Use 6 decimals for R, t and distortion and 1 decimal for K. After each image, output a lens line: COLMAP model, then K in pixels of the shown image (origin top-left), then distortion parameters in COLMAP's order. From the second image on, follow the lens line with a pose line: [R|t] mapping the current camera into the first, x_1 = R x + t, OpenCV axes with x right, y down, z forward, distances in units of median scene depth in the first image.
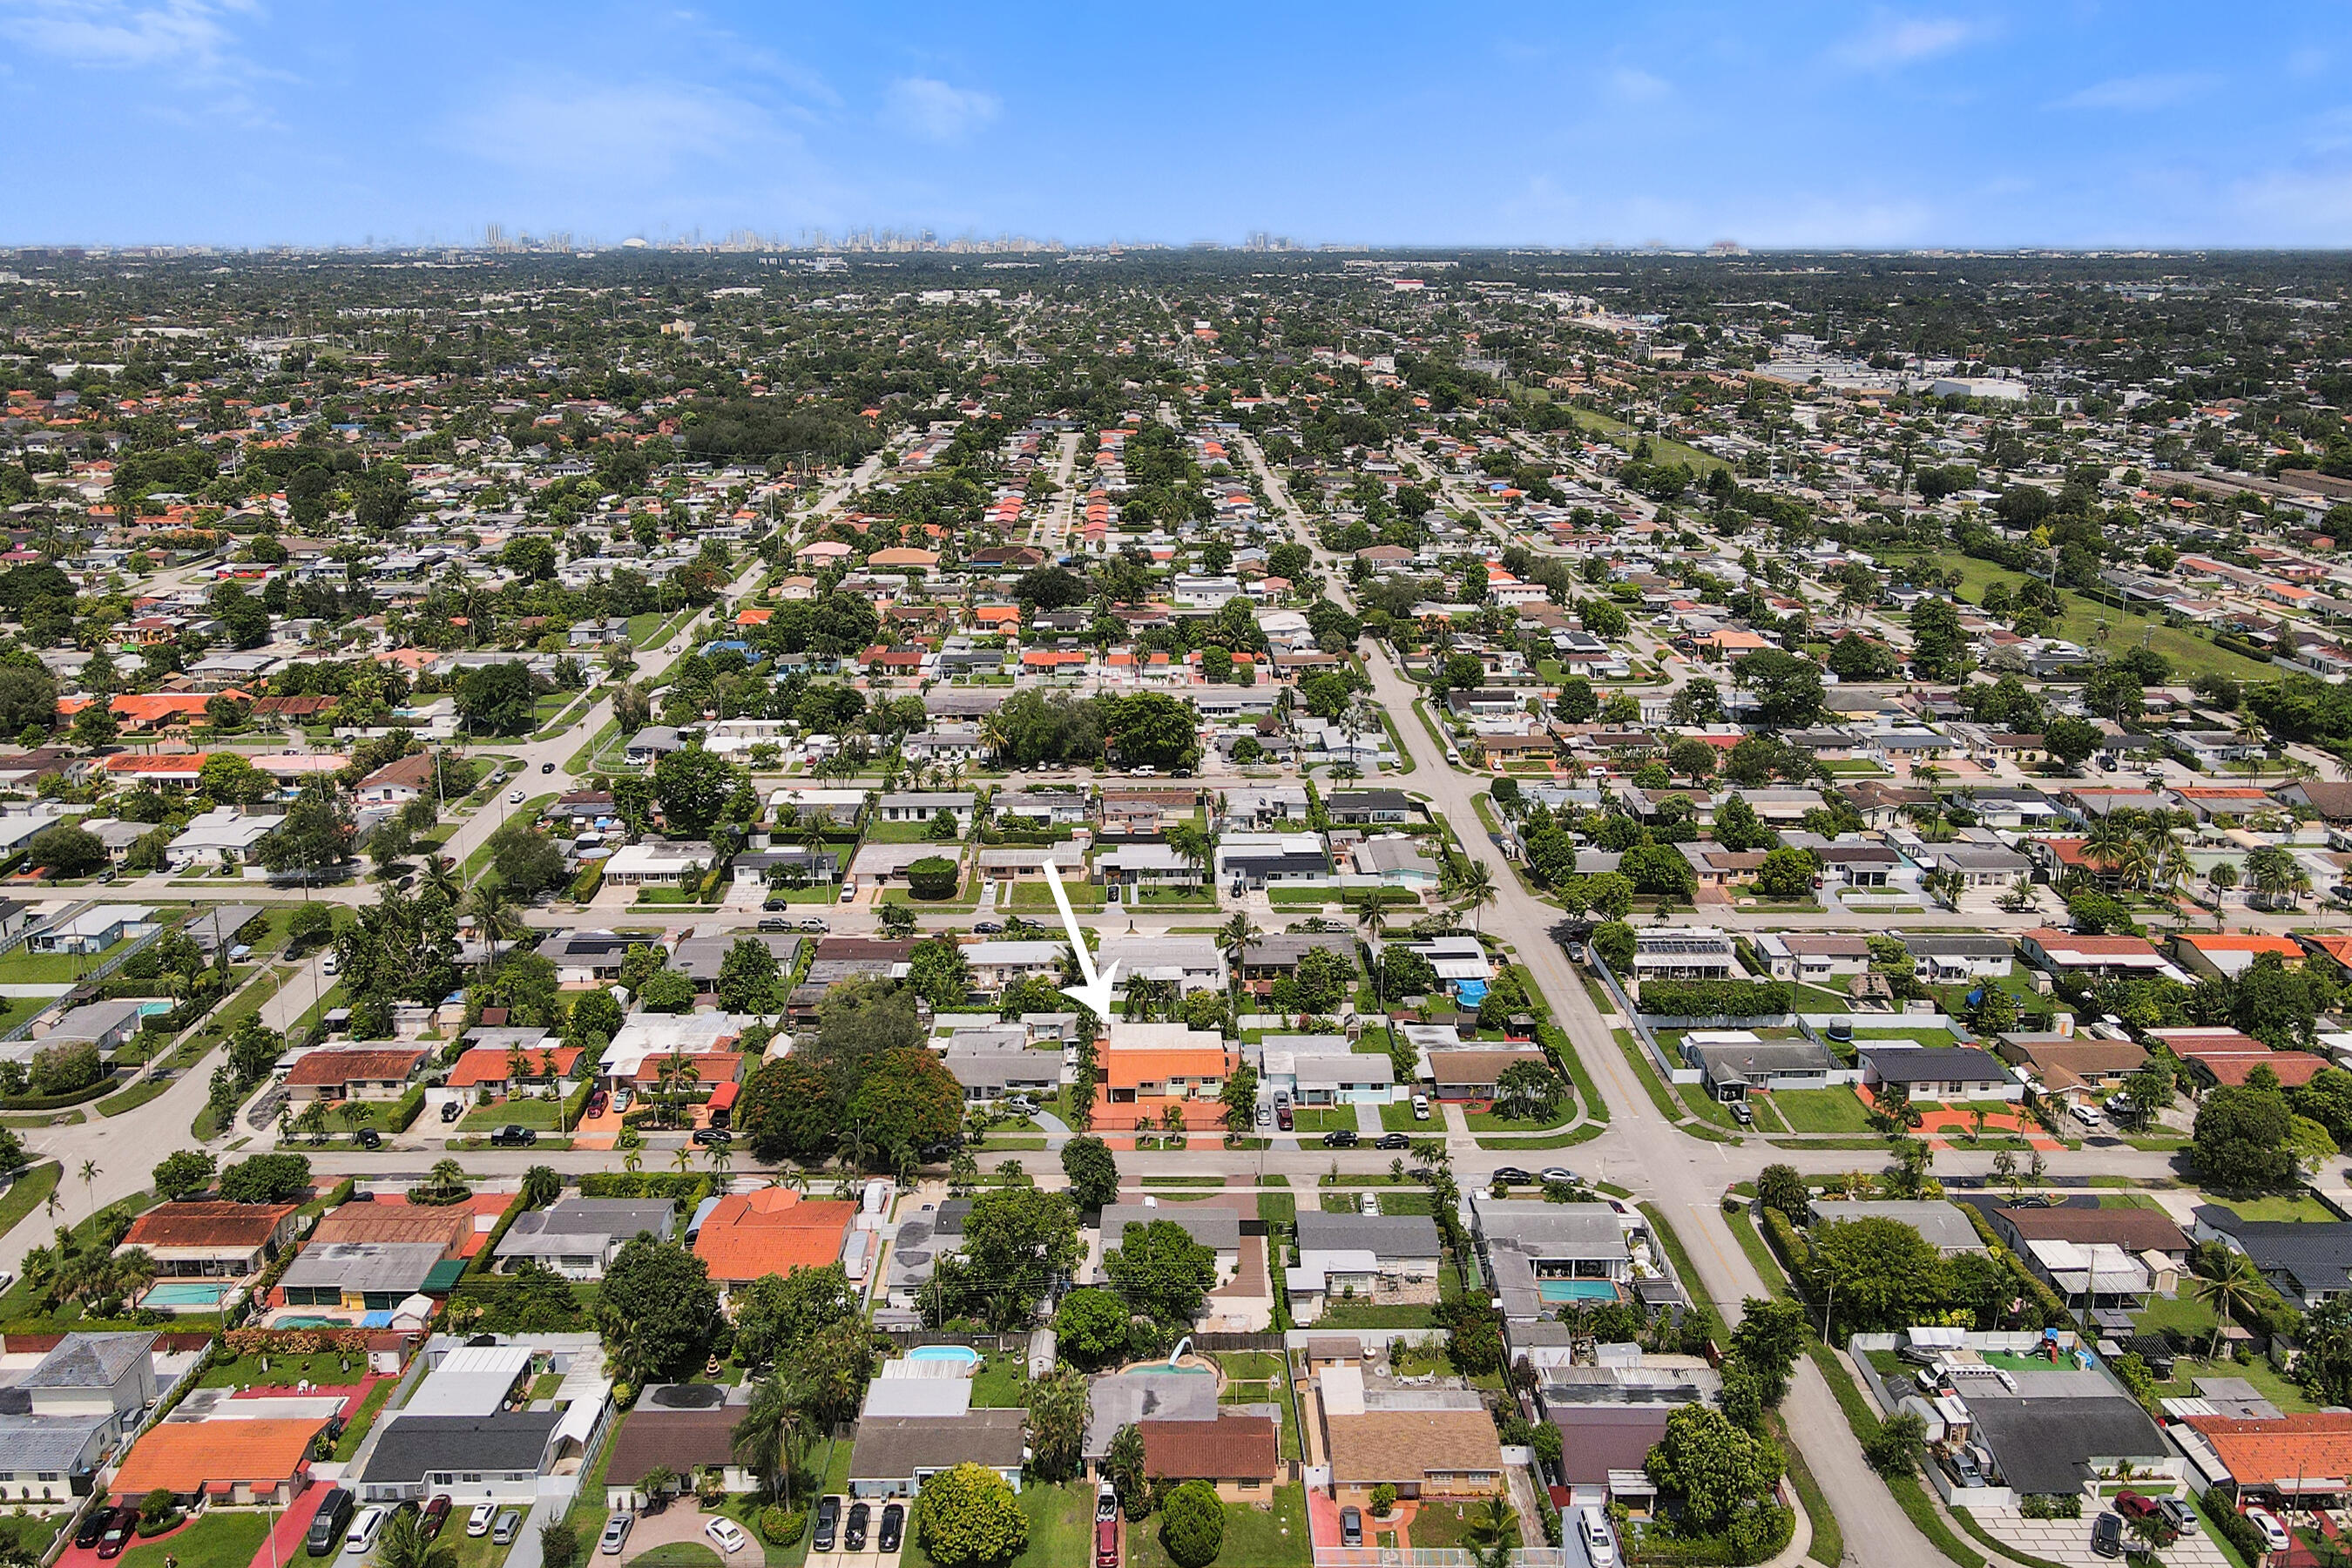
lens RADIAL K [[1728.1, 0, 1179.5], [0, 1728.1, 711.5], [0, 0, 1]] dist [0.000888, 0.003224]
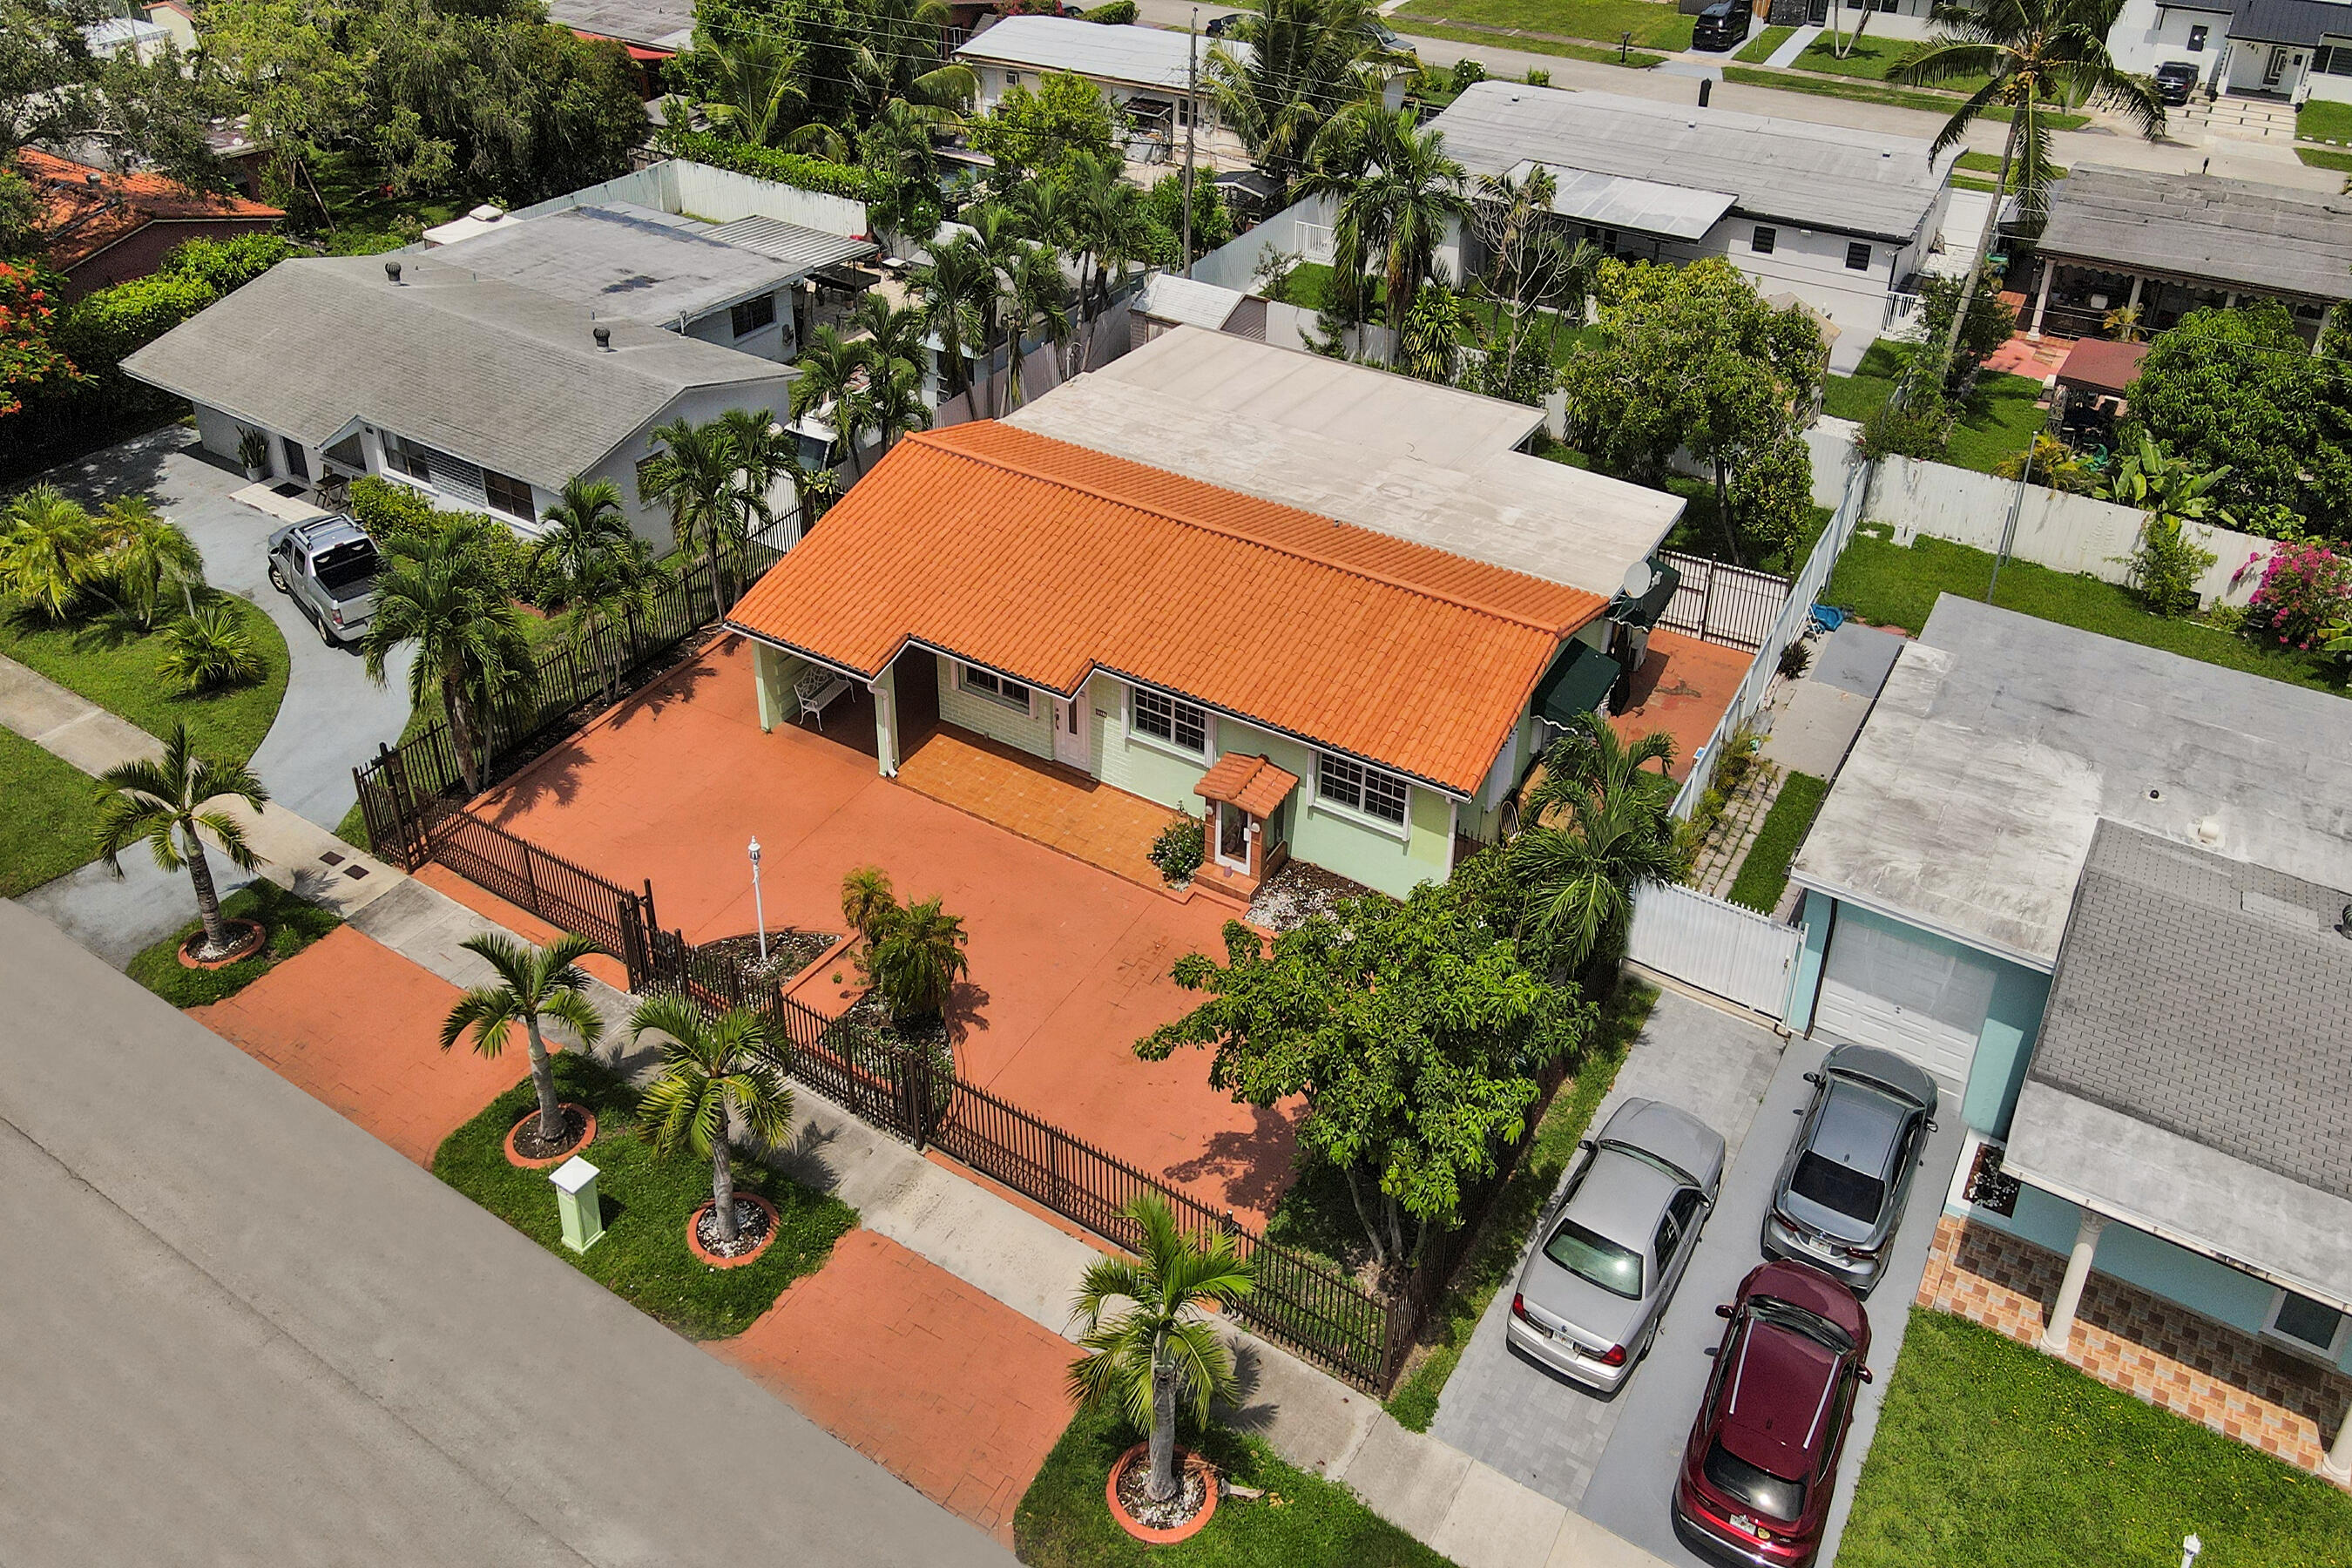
lens RADIAL K [[1693.3, 0, 1171.3], [0, 1693.3, 775.3], [0, 0, 1]] dist [0.015353, 0.001530]
pose [[0.839963, 0.325230, -0.434382, 0.051987], [-0.155140, 0.911008, 0.382094, 0.133428], [0.519993, -0.253555, 0.815669, 0.718567]]
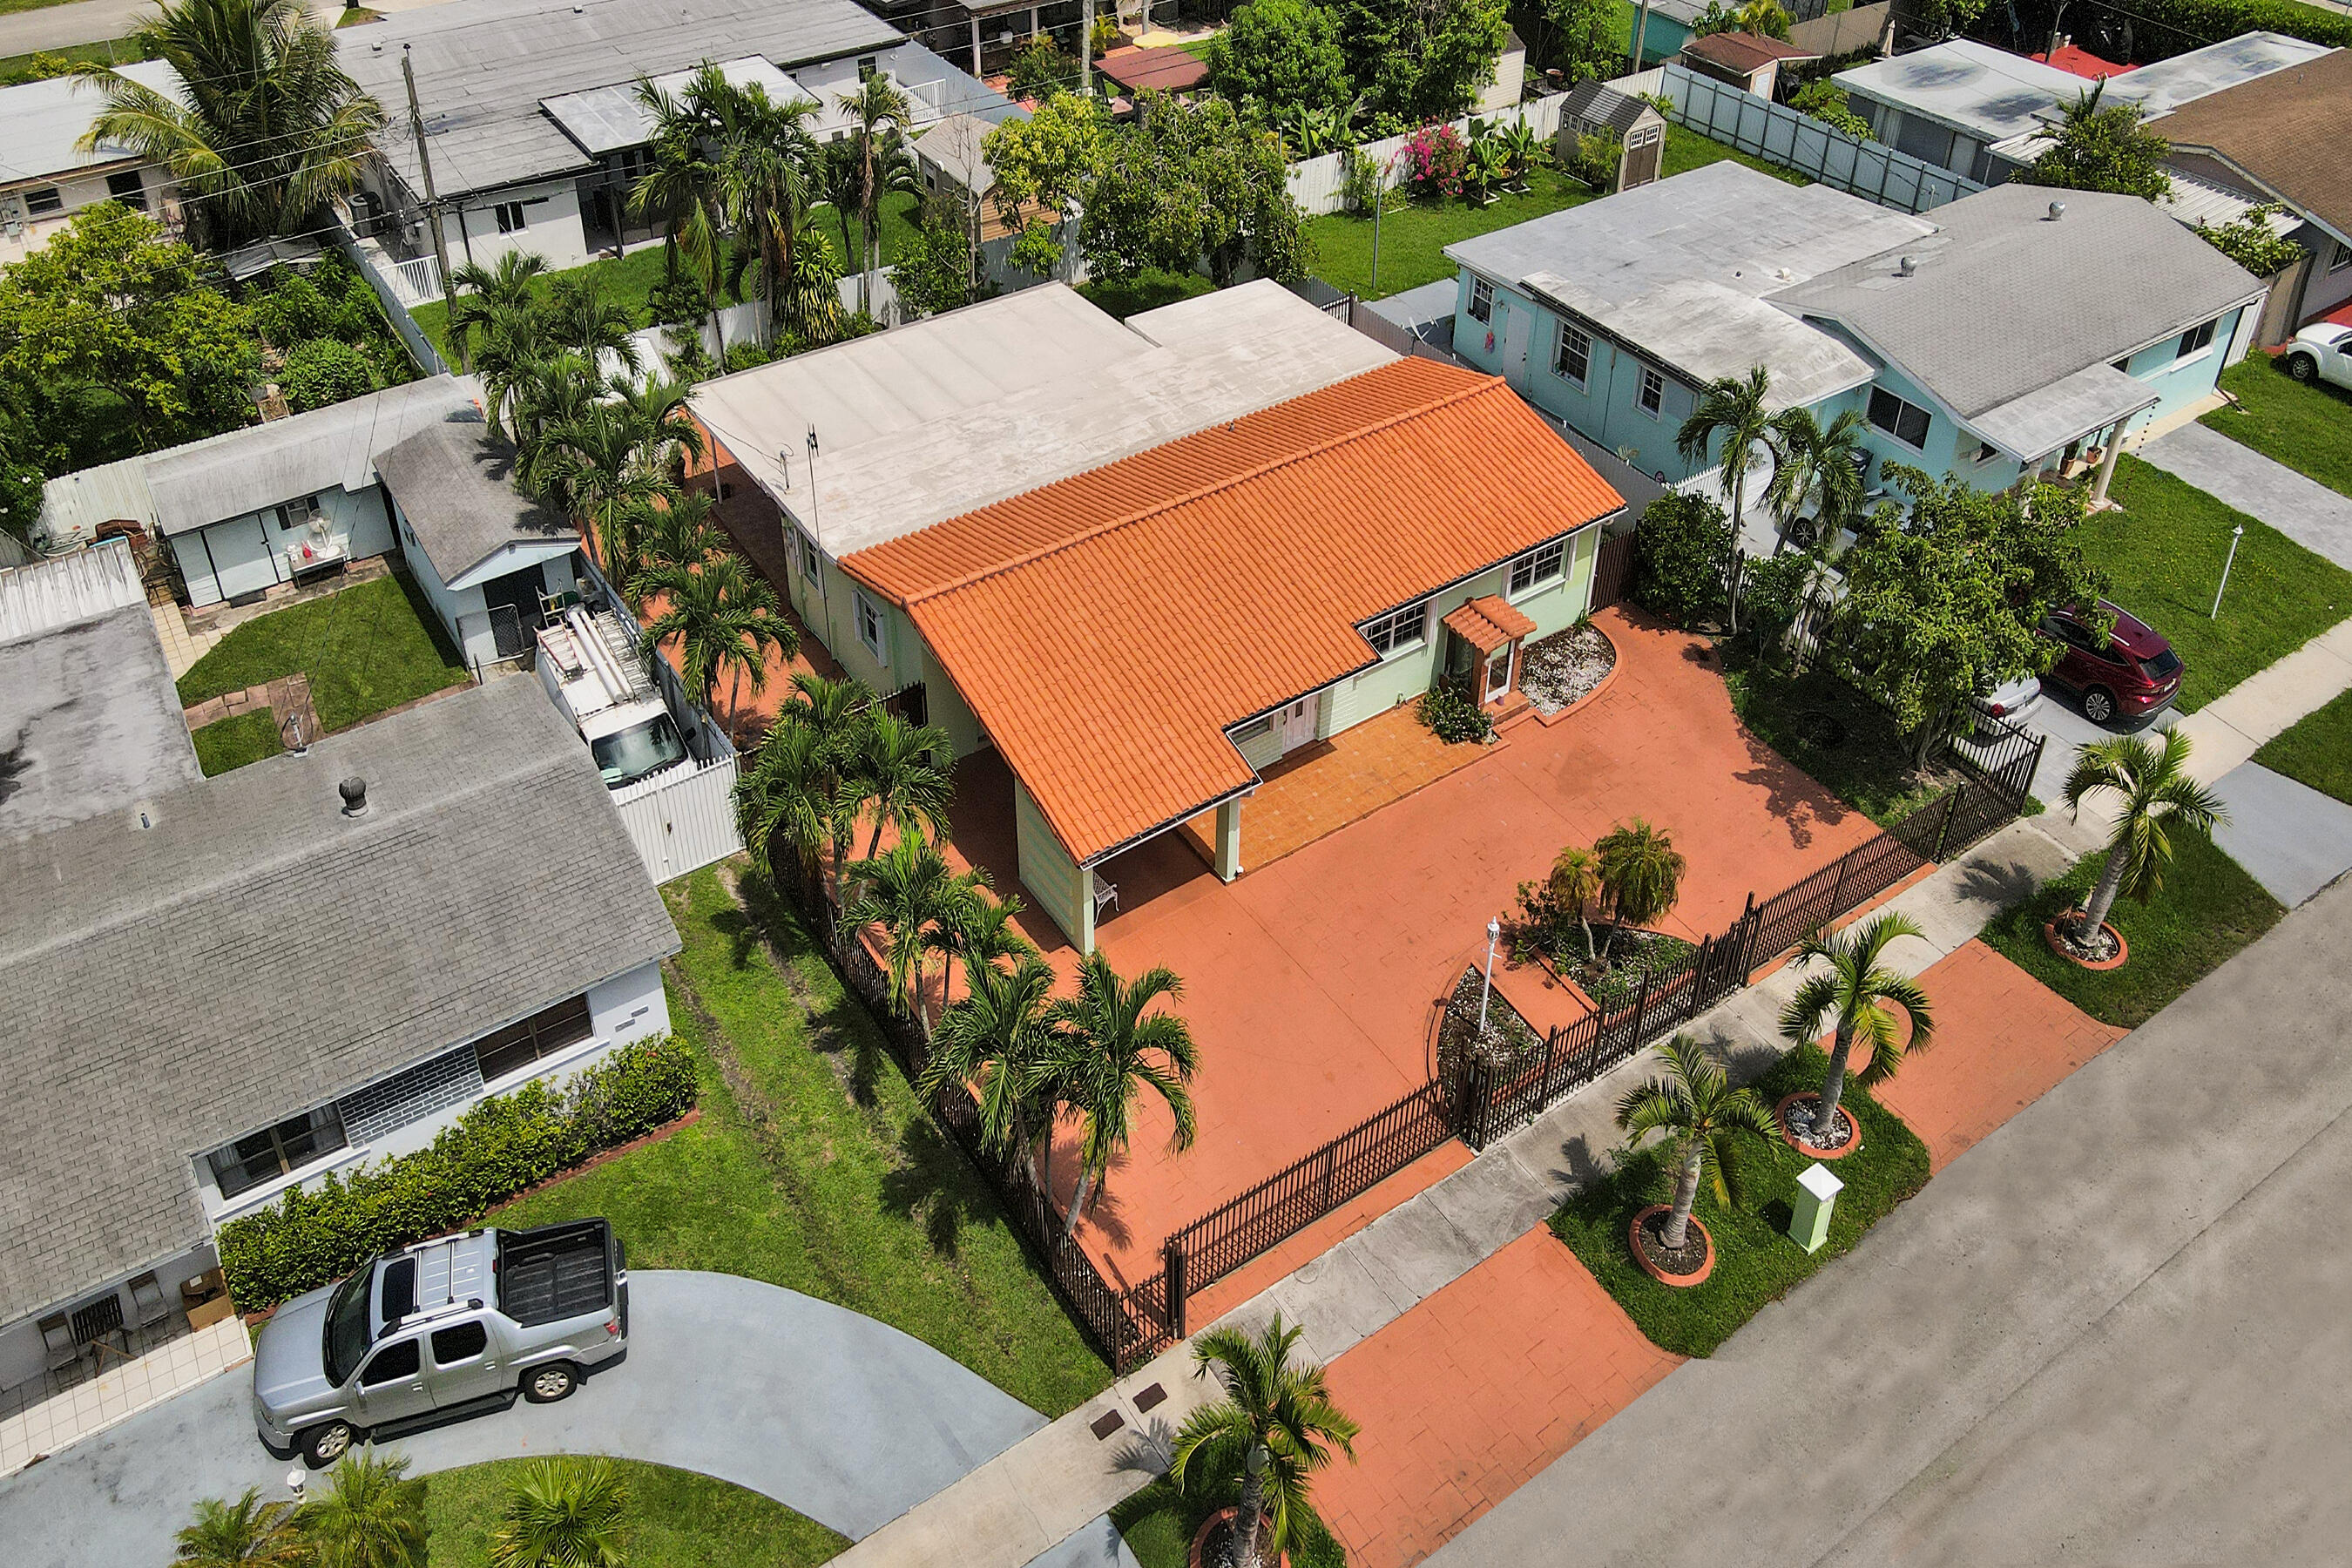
lens RADIAL K [[1728.1, 0, 1179.5], [0, 1728.1, 711.5], [0, 0, 1]] dist [0.000888, 0.003224]
pose [[0.823204, -0.350494, 0.446642, -0.073253], [0.129798, 0.882043, 0.452937, 0.120188], [-0.552709, -0.314886, 0.771595, 0.723931]]
